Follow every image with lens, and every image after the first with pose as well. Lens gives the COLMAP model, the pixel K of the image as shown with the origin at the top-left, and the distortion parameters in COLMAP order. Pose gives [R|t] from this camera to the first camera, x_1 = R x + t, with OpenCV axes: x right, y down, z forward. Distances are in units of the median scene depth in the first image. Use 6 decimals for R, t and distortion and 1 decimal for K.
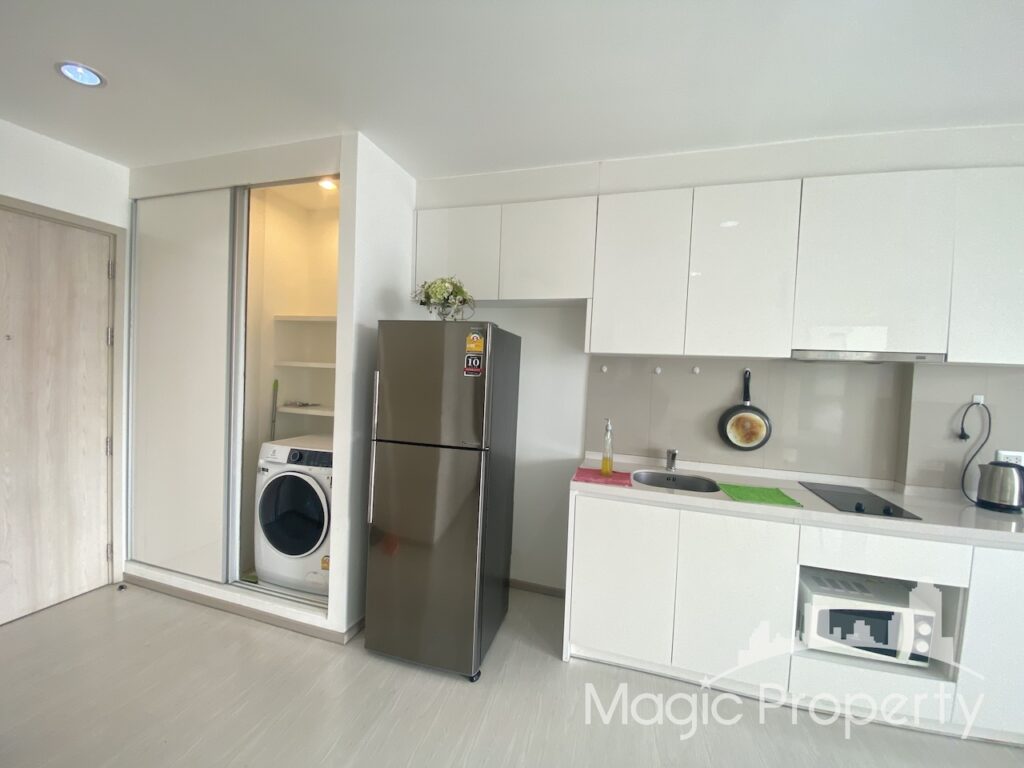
lens RADIAL K [[411.2, 0, 511.5], [0, 411.2, 385.0], [0, 0, 1]] dist [0.038218, -0.029221]
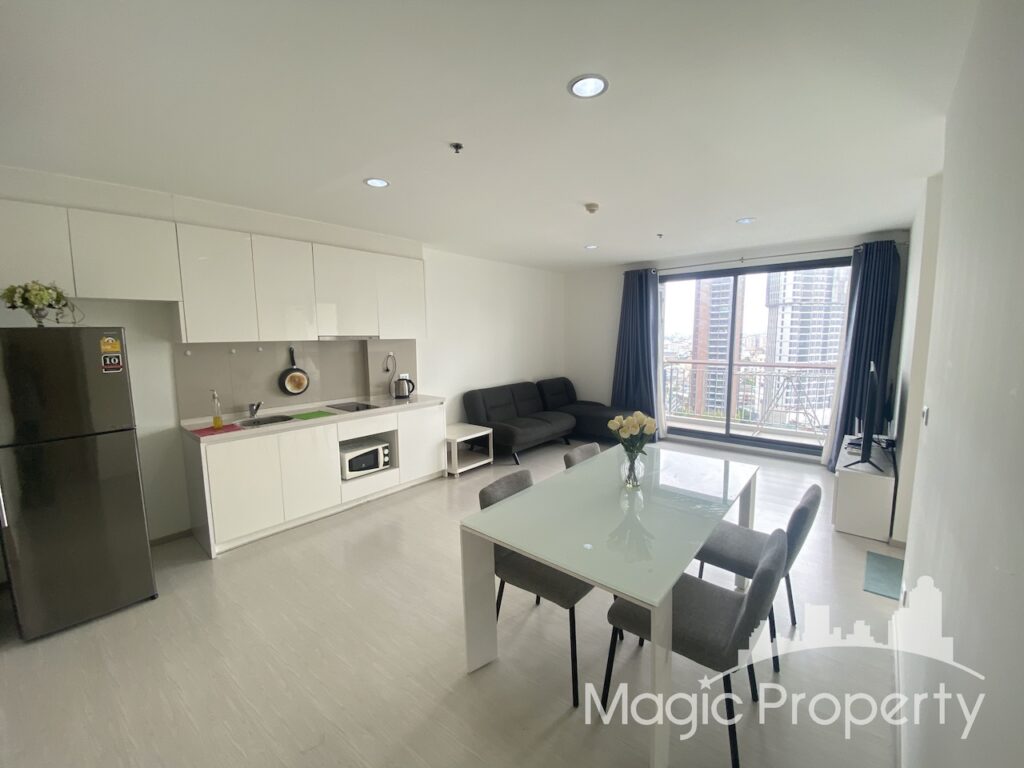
lens RADIAL K [[411.2, 0, 511.5], [0, 411.2, 385.0], [0, 0, 1]] dist [0.038218, -0.029221]
pose [[0.408860, -0.157322, 0.898935, -0.670327], [0.061753, 0.987541, 0.144742, -0.081849], [-0.910506, -0.003668, 0.413480, -0.554475]]
